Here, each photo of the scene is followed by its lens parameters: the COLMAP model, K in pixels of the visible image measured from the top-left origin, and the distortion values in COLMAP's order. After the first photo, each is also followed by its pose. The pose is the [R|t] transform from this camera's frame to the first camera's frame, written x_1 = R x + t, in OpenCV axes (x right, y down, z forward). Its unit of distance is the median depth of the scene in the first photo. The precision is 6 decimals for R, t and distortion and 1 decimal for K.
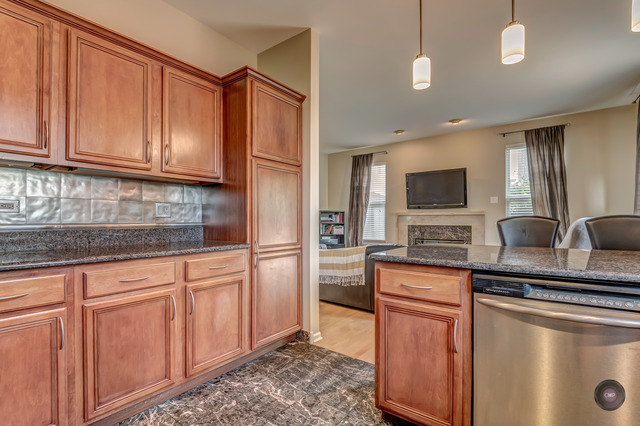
lens RADIAL K [[298.8, 0, 321.2], [0, 298.8, 220.1], [0, 0, 1]] dist [0.000167, -0.000144]
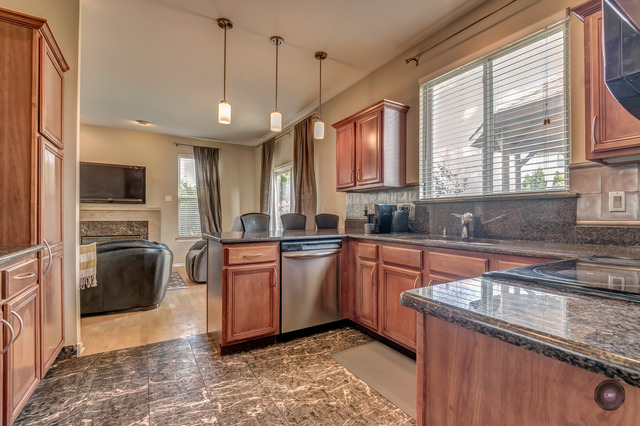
lens RADIAL K [[292.4, 0, 327.6], [0, 292.4, 213.3], [0, 0, 1]] dist [-0.000071, -0.000369]
pose [[0.373198, 0.009764, 0.927700, -0.619924], [-0.001270, 0.999949, -0.010014, 0.003588], [-0.927751, 0.002559, 0.373191, 0.008210]]
